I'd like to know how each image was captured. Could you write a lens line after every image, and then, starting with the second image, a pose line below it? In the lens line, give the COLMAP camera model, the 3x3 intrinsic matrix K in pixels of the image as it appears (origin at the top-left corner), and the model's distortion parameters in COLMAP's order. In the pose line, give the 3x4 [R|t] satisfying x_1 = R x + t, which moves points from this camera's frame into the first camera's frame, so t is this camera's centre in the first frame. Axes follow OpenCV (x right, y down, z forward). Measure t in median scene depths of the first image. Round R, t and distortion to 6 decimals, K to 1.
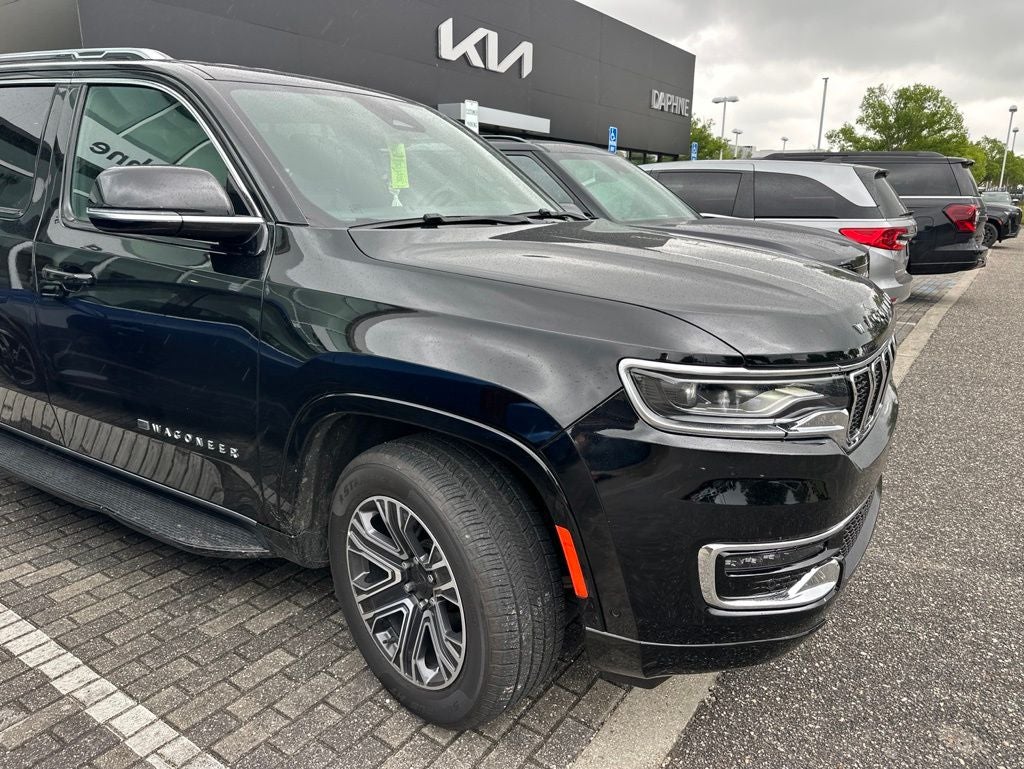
lens RADIAL K [[808.1, 0, 514.5], [0, 808.1, 318.6], [0, 0, 1]] dist [0.034121, -0.055469]
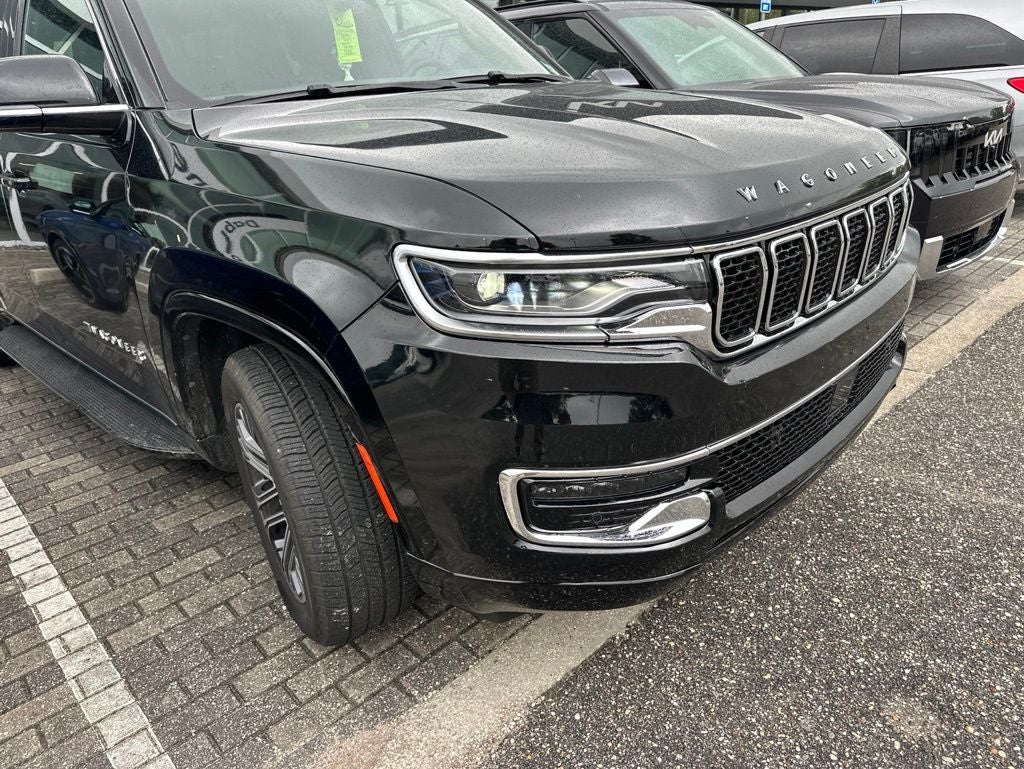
lens RADIAL K [[814.5, 0, 508.5], [0, 814.5, 348.2], [0, 0, 1]] dist [0.041864, -0.085297]
pose [[0.966068, 0.003767, -0.258262, 0.365644], [0.037081, 0.987513, 0.153113, 0.024404], [0.255613, -0.157494, 0.953864, 0.187553]]
